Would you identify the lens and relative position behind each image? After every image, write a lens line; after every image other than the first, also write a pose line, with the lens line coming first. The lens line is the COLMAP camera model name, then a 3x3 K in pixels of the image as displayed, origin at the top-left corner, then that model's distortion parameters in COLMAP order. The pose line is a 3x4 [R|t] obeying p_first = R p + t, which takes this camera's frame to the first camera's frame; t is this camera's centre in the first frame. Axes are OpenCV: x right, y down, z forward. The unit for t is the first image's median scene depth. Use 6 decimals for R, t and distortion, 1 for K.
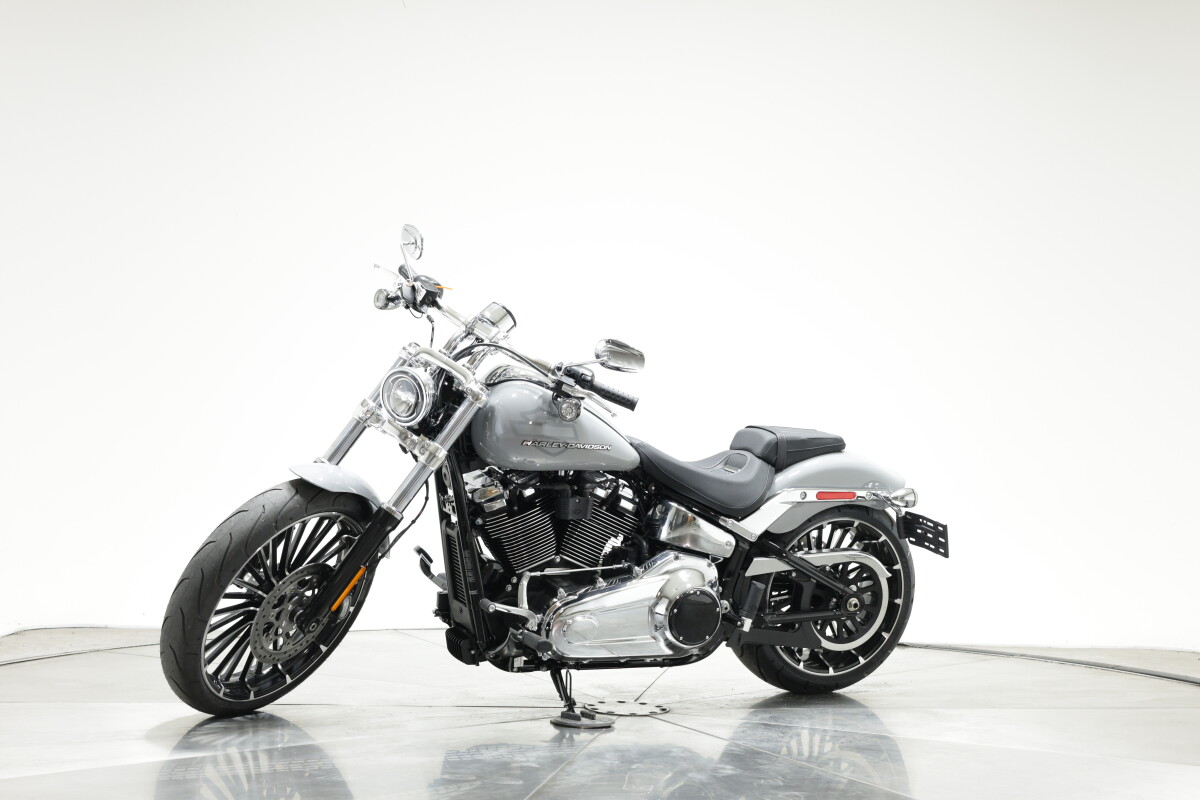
lens RADIAL K [[1628.2, 0, 600.0], [0, 1628.2, 400.0], [0, 0, 1]] dist [0.019588, 0.049204]
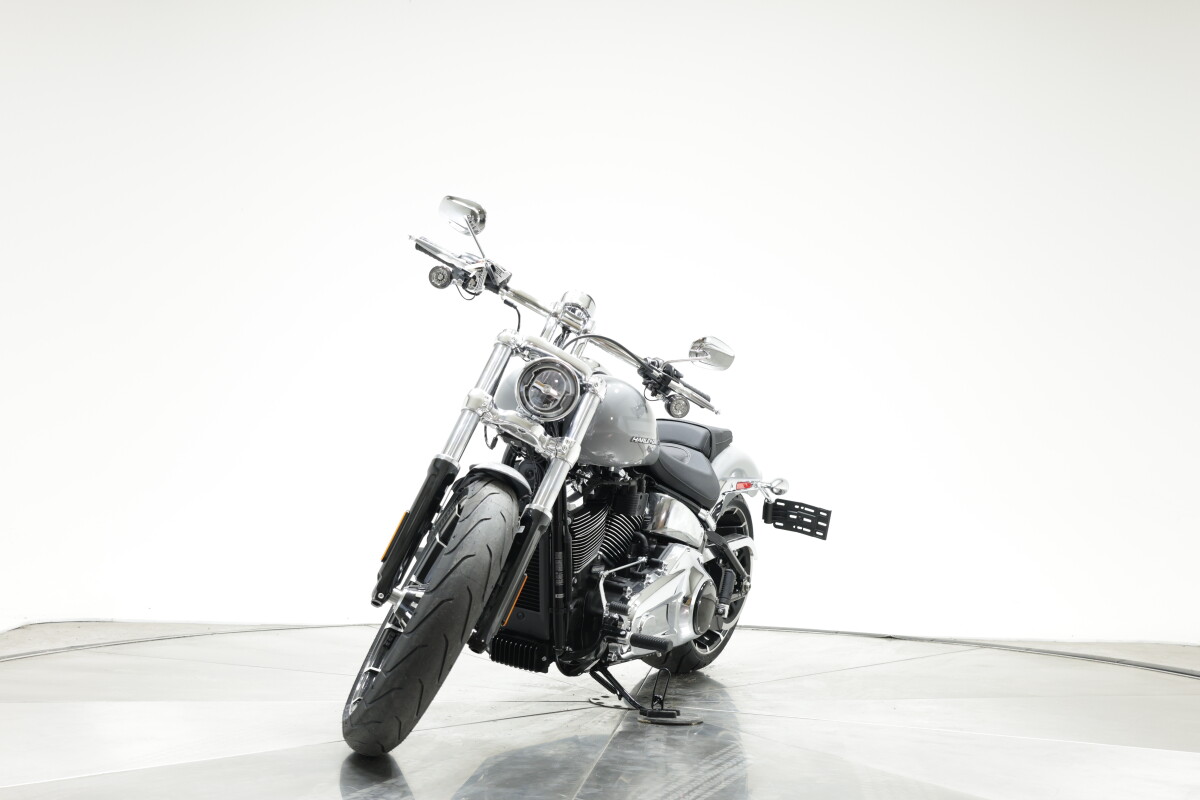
lens RADIAL K [[1628.2, 0, 600.0], [0, 1628.2, 400.0], [0, 0, 1]] dist [0.019588, 0.049204]
pose [[0.770538, 0.018066, 0.637138, -0.646211], [-0.034695, 0.999305, 0.013624, -0.009416], [-0.636449, -0.032603, 0.770629, 0.249481]]
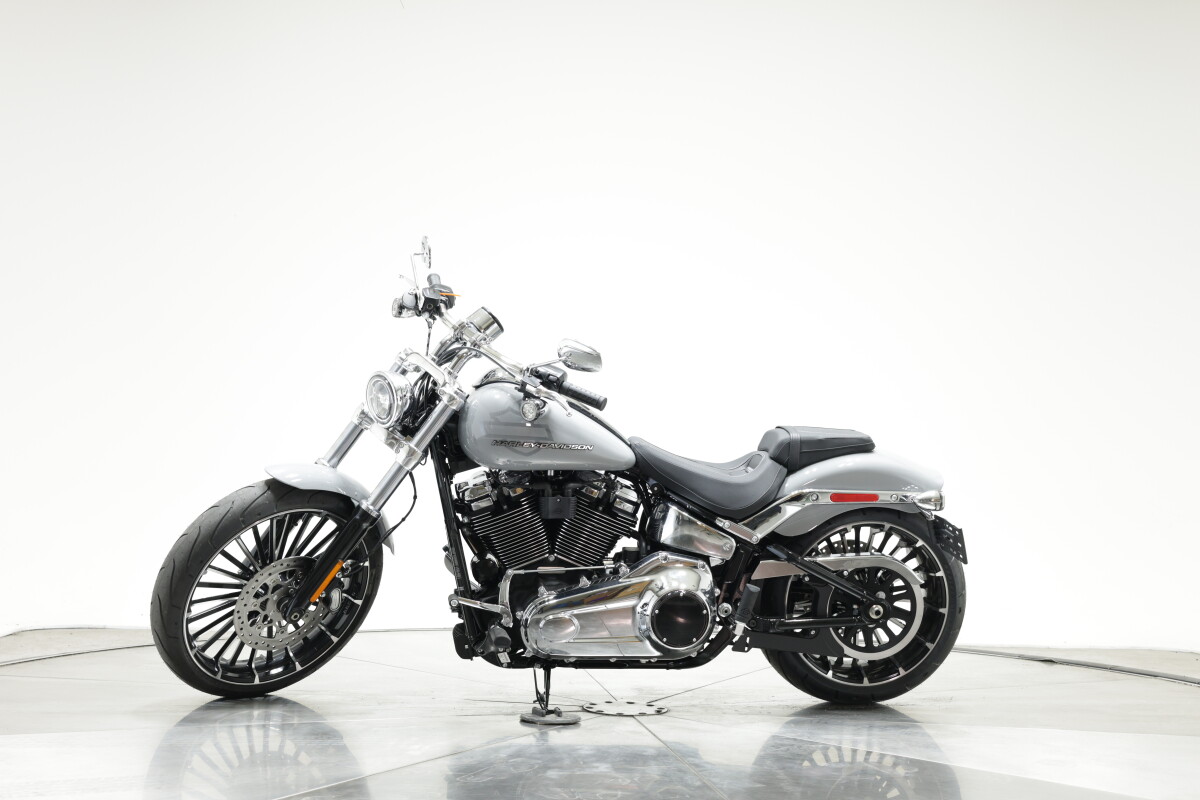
lens RADIAL K [[1628.2, 0, 600.0], [0, 1628.2, 400.0], [0, 0, 1]] dist [0.019588, 0.049204]
pose [[0.953368, -0.013893, -0.301489, 0.308918], [0.010886, 0.999873, -0.011654, 0.011384], [0.301613, 0.007828, 0.953398, 0.041213]]
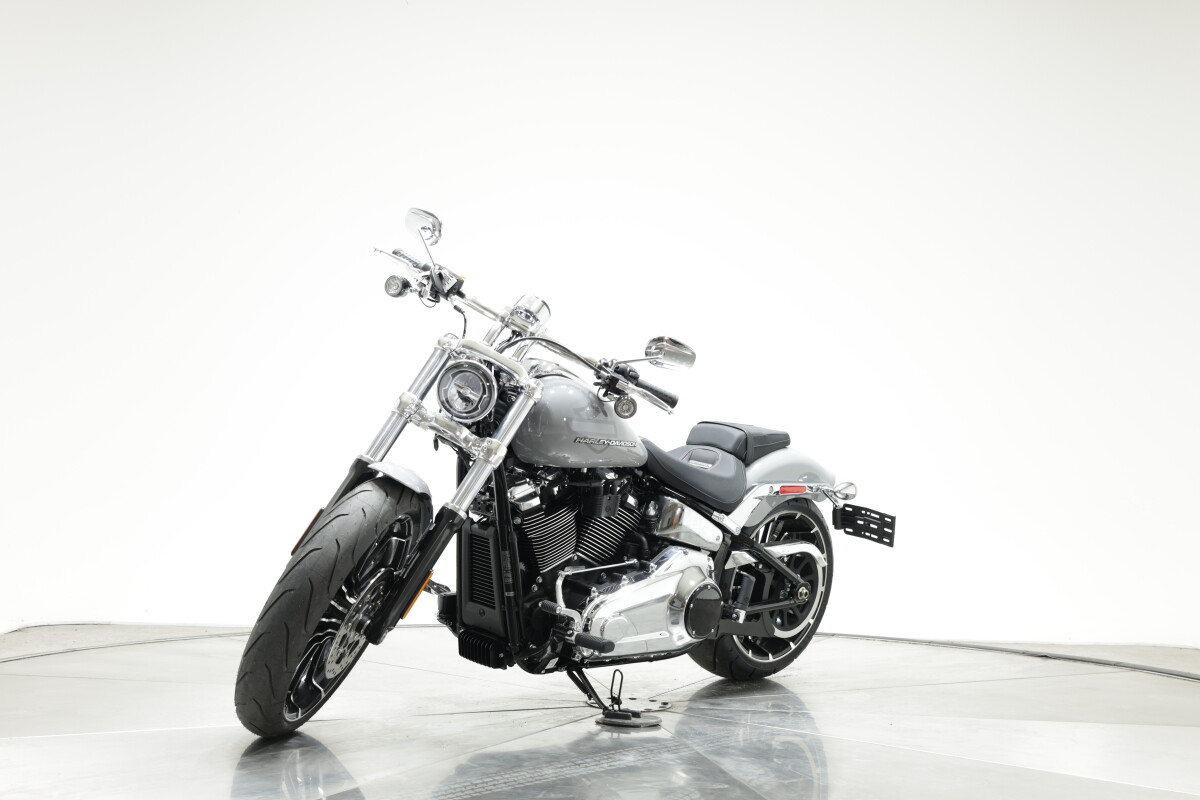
lens RADIAL K [[1628.2, 0, 600.0], [0, 1628.2, 400.0], [0, 0, 1]] dist [0.019588, 0.049204]
pose [[0.932287, 0.011570, 0.361534, -0.367661], [-0.016525, 0.999807, 0.010616, -0.008023], [-0.361342, -0.015872, 0.932298, 0.077621]]
